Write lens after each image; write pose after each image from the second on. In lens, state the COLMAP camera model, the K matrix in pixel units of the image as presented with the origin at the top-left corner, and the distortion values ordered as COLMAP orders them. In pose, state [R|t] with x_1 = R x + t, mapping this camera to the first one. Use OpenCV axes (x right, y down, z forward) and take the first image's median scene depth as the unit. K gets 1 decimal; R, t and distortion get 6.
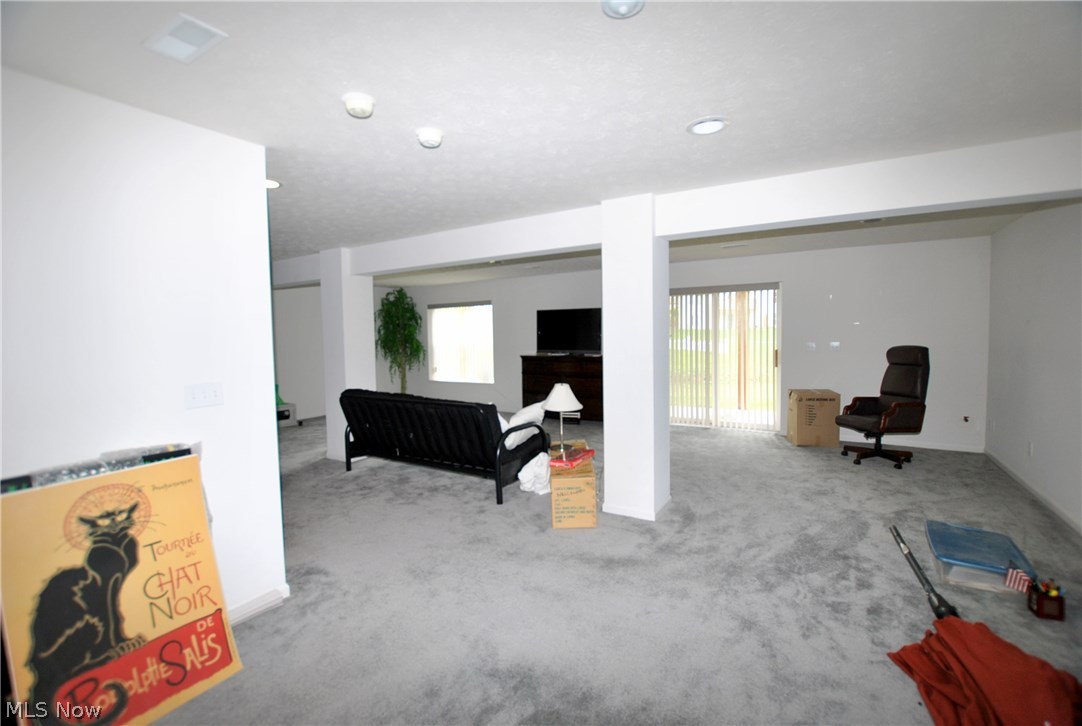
lens RADIAL K [[482.0, 0, 541.0], [0, 482.0, 363.0], [0, 0, 1]] dist [-0.001536, -0.000096]
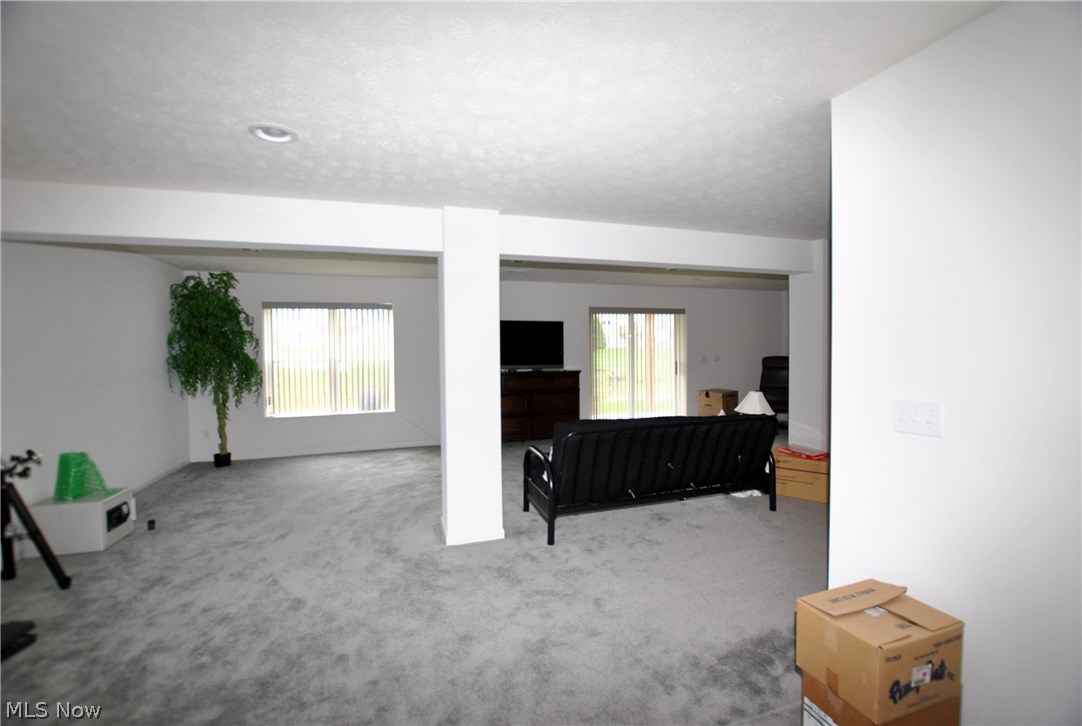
lens RADIAL K [[478.4, 0, 541.3], [0, 478.4, 347.0], [0, 0, 1]] dist [-0.000787, -0.000029]
pose [[0.649356, 0.007650, 0.760446, -0.625433], [0.045047, 0.997807, -0.048505, -0.015532], [-0.759149, 0.065753, 0.647587, 0.381818]]
